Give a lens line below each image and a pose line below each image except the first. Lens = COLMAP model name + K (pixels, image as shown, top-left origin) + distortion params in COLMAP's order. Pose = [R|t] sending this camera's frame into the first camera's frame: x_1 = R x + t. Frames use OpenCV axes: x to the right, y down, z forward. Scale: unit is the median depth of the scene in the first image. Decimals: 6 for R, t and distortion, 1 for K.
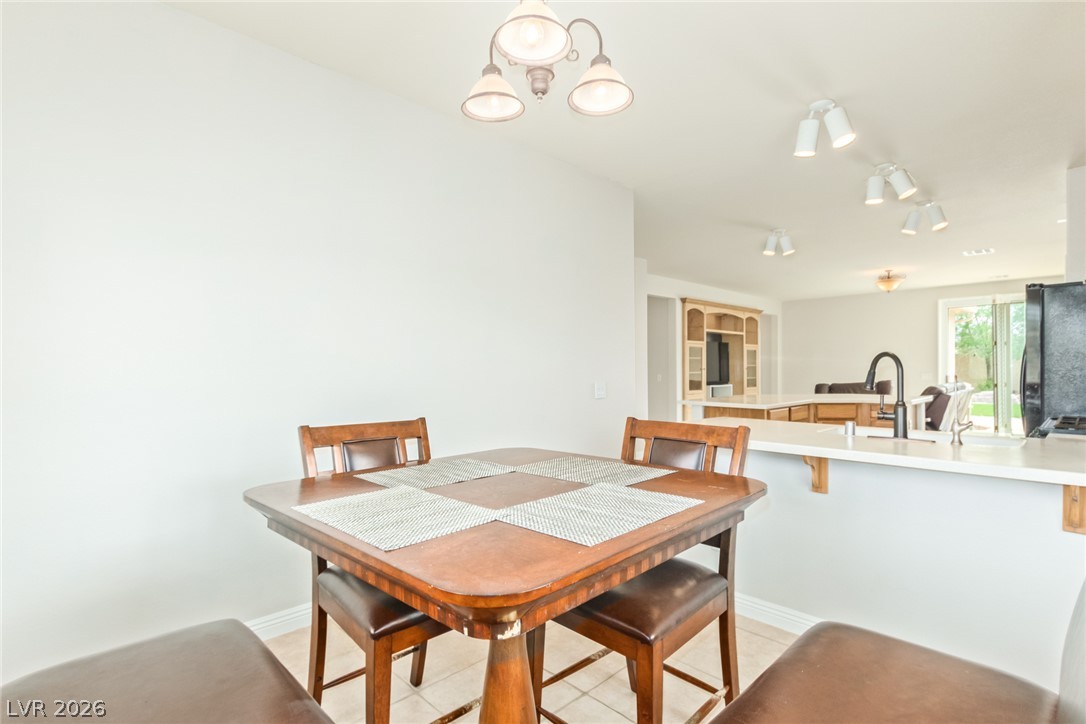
lens RADIAL K [[524.8, 0, 548.2], [0, 524.8, 368.0], [0, 0, 1]] dist [0.005292, -0.000282]
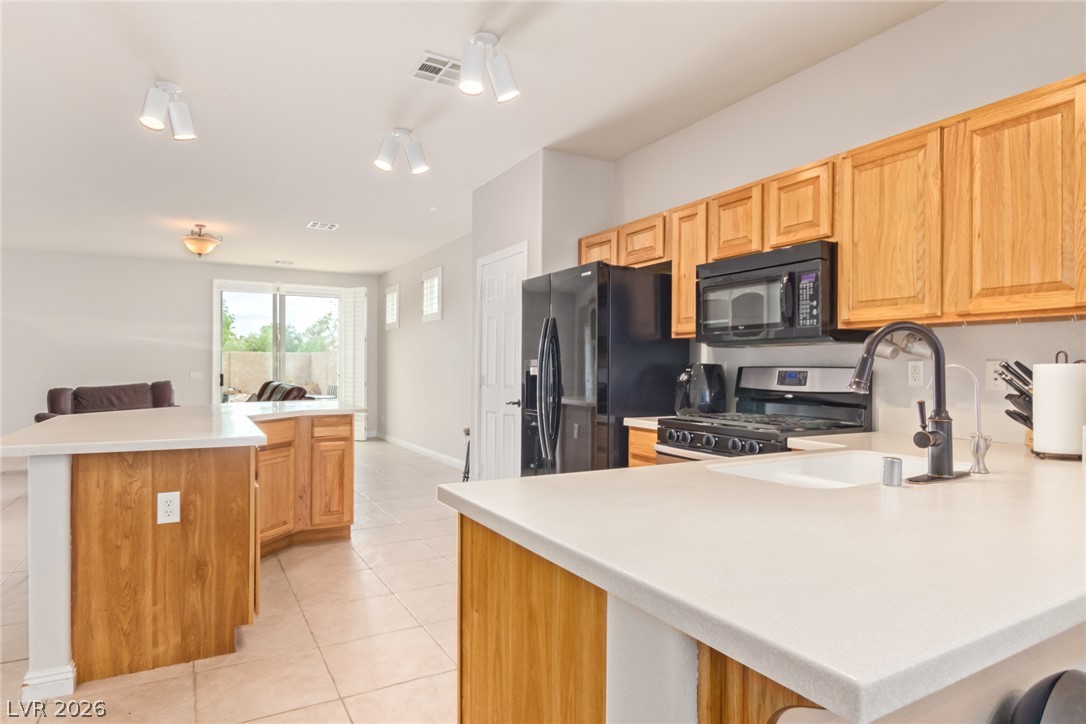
lens RADIAL K [[608.2, 0, 540.6], [0, 608.2, 366.3], [0, 0, 1]] dist [-0.005623, 0.001873]
pose [[0.255767, 0.008956, 0.966697, -0.019229], [-0.006920, 0.999948, -0.007433, 0.005922], [-0.966714, -0.004789, 0.255816, 0.304040]]
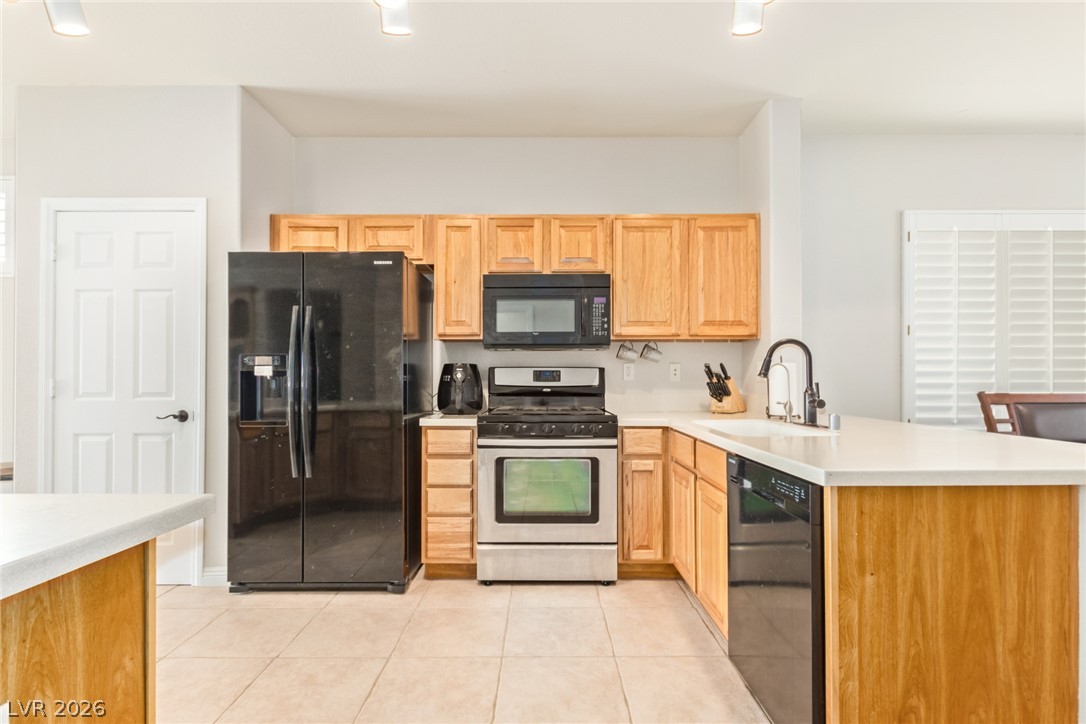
lens RADIAL K [[524.8, 0, 537.5], [0, 524.8, 375.2], [0, 0, 1]] dist [0.005292, -0.000282]
pose [[-0.710299, 0.009898, 0.703830, 0.077951], [0.004007, 0.999942, -0.010019, 0.011620], [-0.703888, -0.004297, -0.710298, 0.508099]]
